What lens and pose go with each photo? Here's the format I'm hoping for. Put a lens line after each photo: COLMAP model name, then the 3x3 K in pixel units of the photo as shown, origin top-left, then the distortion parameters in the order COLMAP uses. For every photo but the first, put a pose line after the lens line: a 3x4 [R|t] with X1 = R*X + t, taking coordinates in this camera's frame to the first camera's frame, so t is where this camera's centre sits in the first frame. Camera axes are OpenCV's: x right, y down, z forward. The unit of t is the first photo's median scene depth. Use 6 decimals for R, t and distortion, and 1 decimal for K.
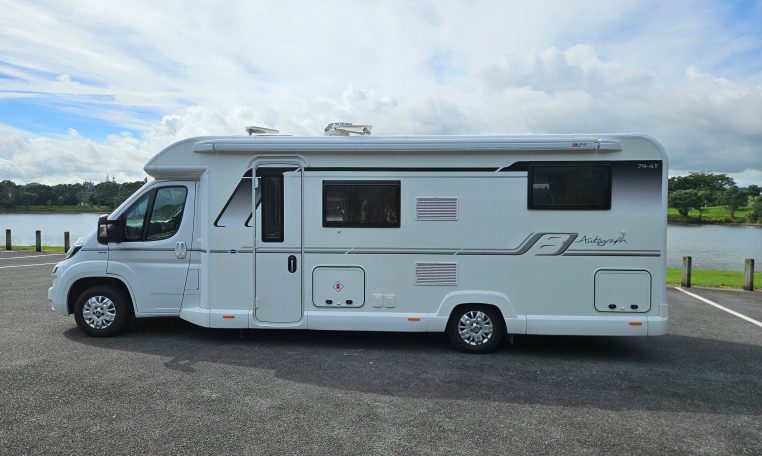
lens RADIAL K [[511.3, 0, 371.1], [0, 511.3, 228.2], [0, 0, 1]] dist [0.065772, -0.046224]
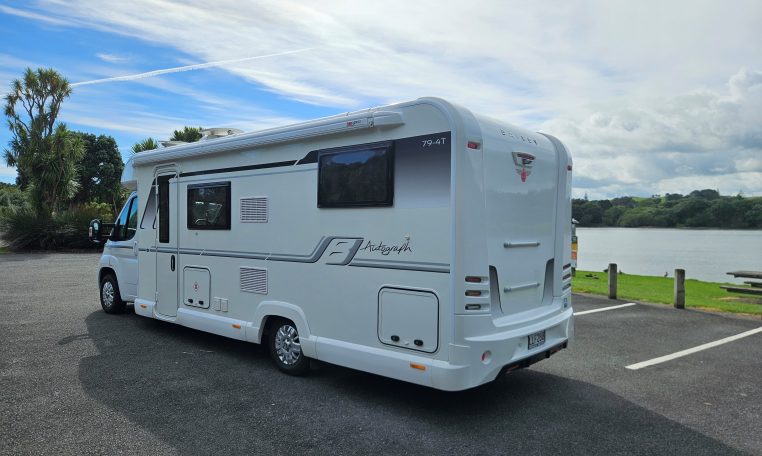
lens RADIAL K [[511.3, 0, 380.6], [0, 511.3, 234.0], [0, 0, 1]] dist [0.065772, -0.046224]
pose [[0.791565, 0.007819, -0.611035, 0.875965], [-0.016629, 0.999823, -0.008749, 0.010341], [0.610859, 0.017086, 0.791555, 0.405247]]
